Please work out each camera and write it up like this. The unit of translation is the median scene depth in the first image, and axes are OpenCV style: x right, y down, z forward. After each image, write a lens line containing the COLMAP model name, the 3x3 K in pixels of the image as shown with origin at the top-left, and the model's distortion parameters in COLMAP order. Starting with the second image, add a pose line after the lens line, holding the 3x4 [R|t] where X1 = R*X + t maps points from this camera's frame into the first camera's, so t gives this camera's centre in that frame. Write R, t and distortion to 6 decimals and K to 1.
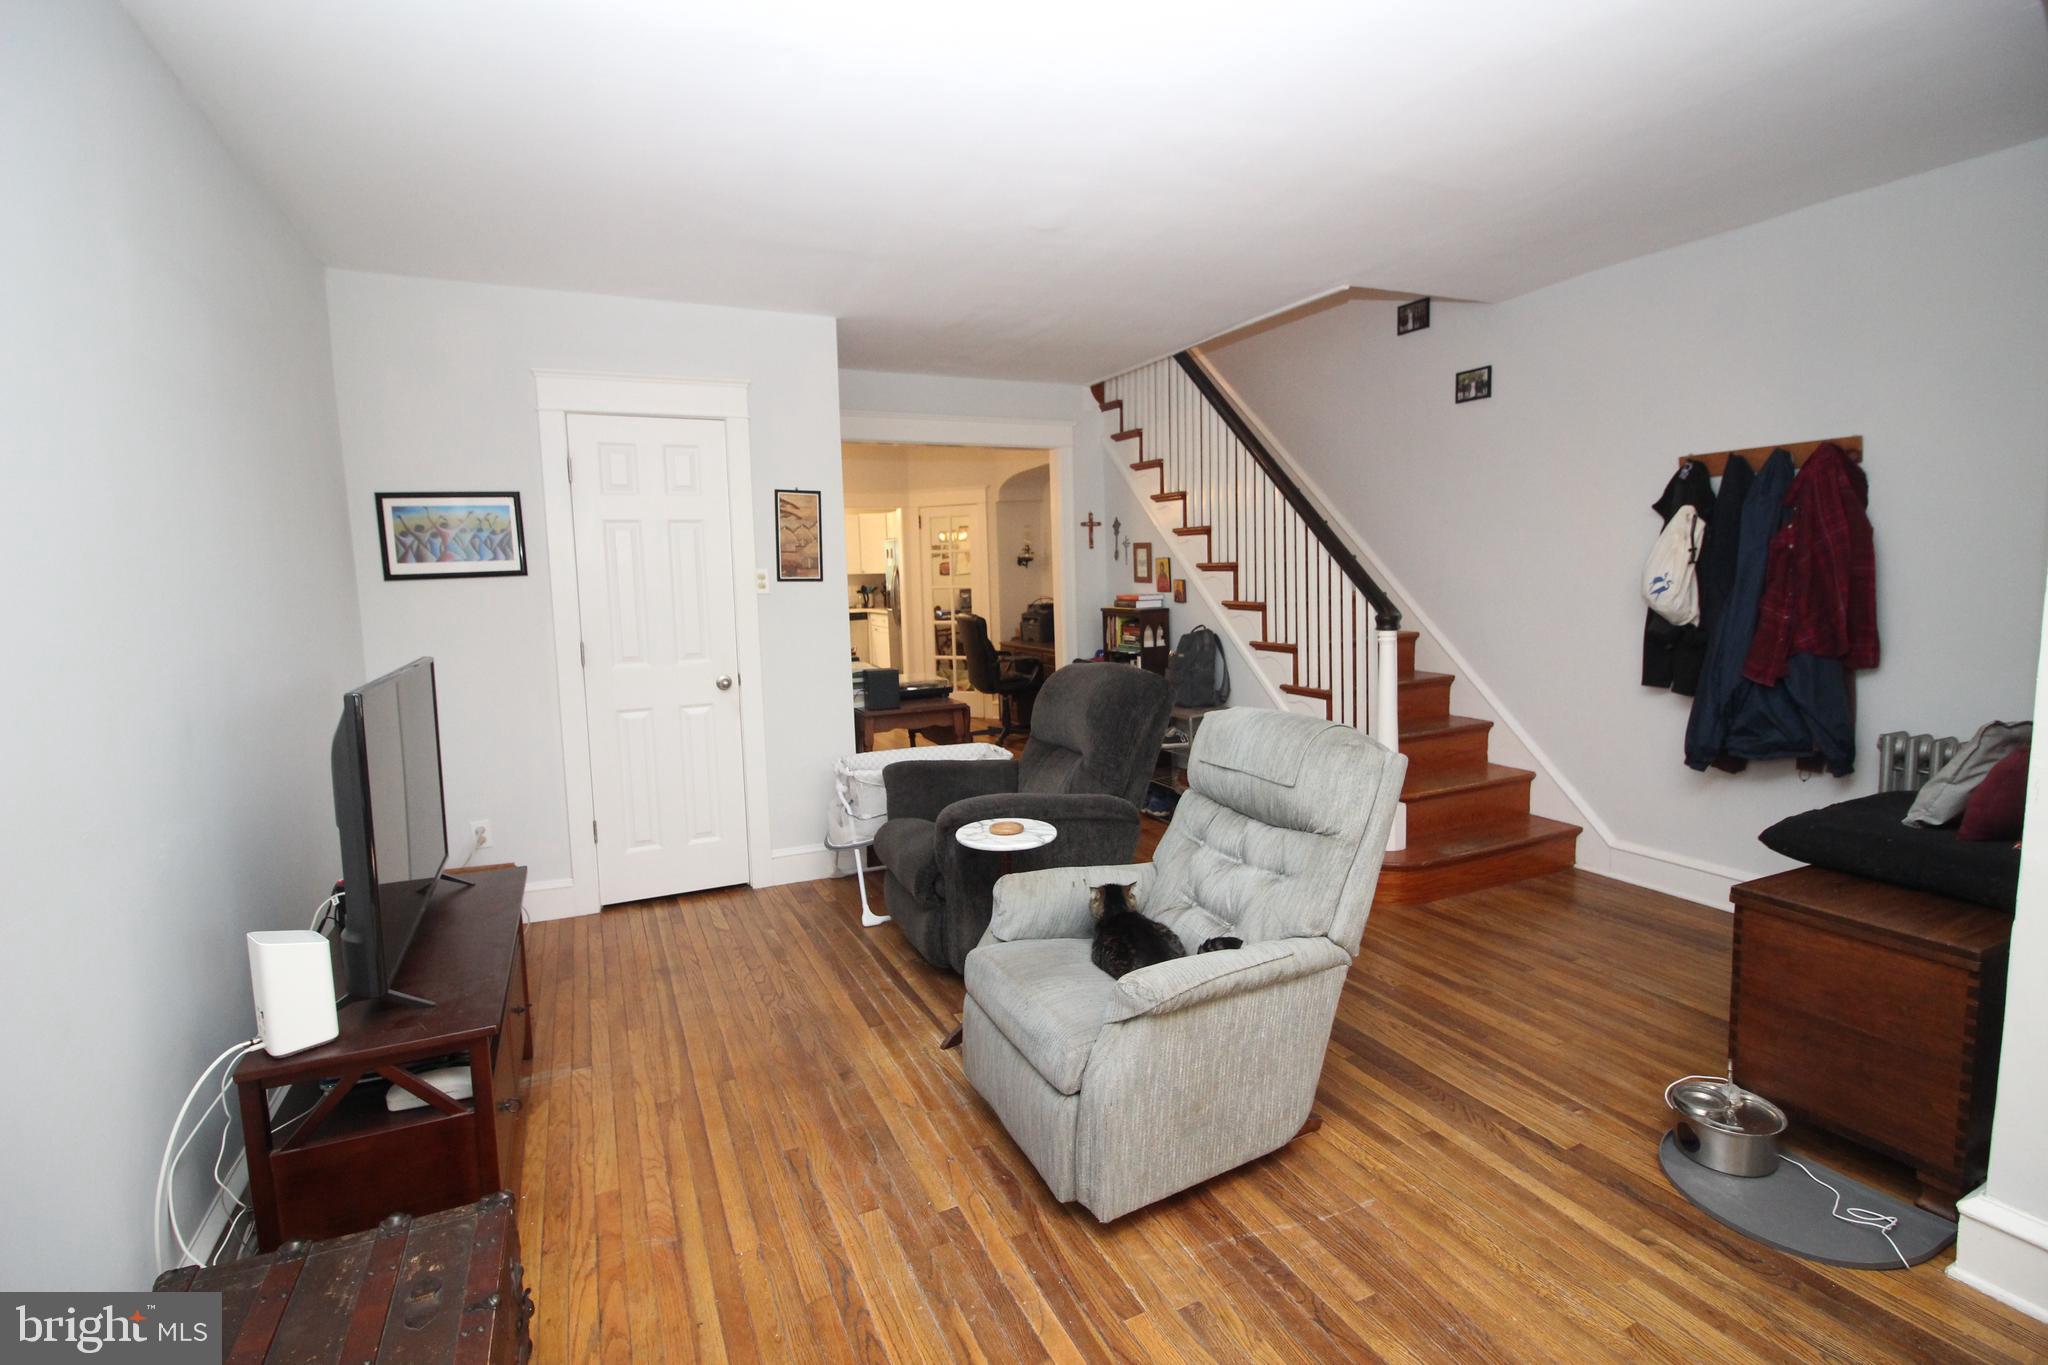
lens RADIAL K [[944.8, 0, 1033.8], [0, 944.8, 662.6], [0, 0, 1]] dist [0.001745, -0.016457]
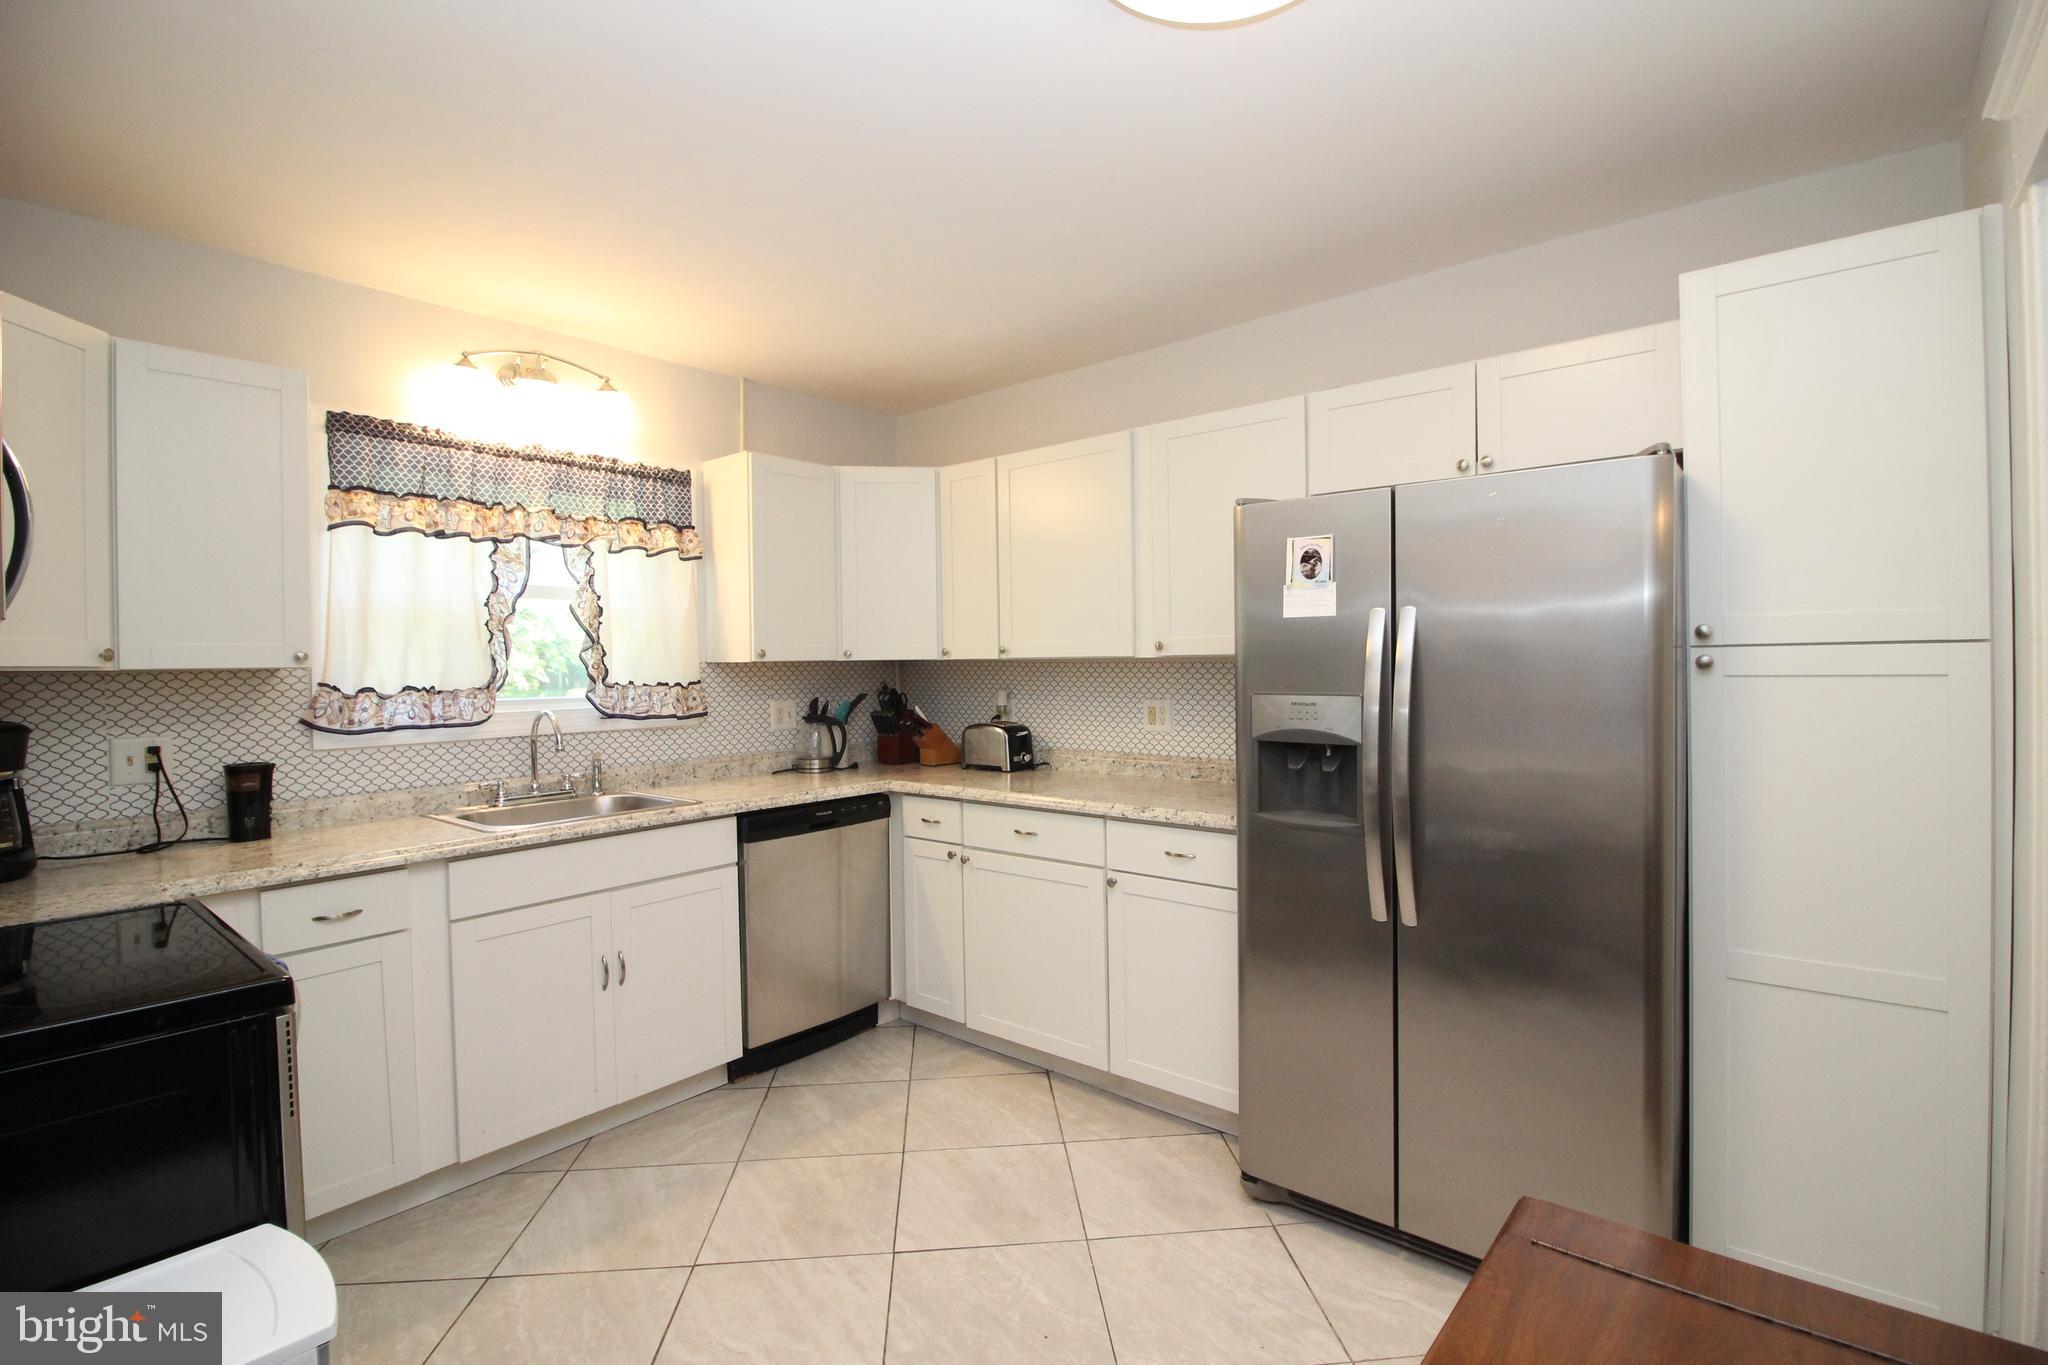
lens RADIAL K [[944.8, 0, 1033.8], [0, 944.8, 662.6], [0, 0, 1]] dist [0.001745, -0.016457]
pose [[0.908394, 0.013094, 0.417910, -0.934161], [0.029105, 0.995105, -0.094443, -0.233012], [-0.417101, 0.097955, 0.903566, 2.595017]]
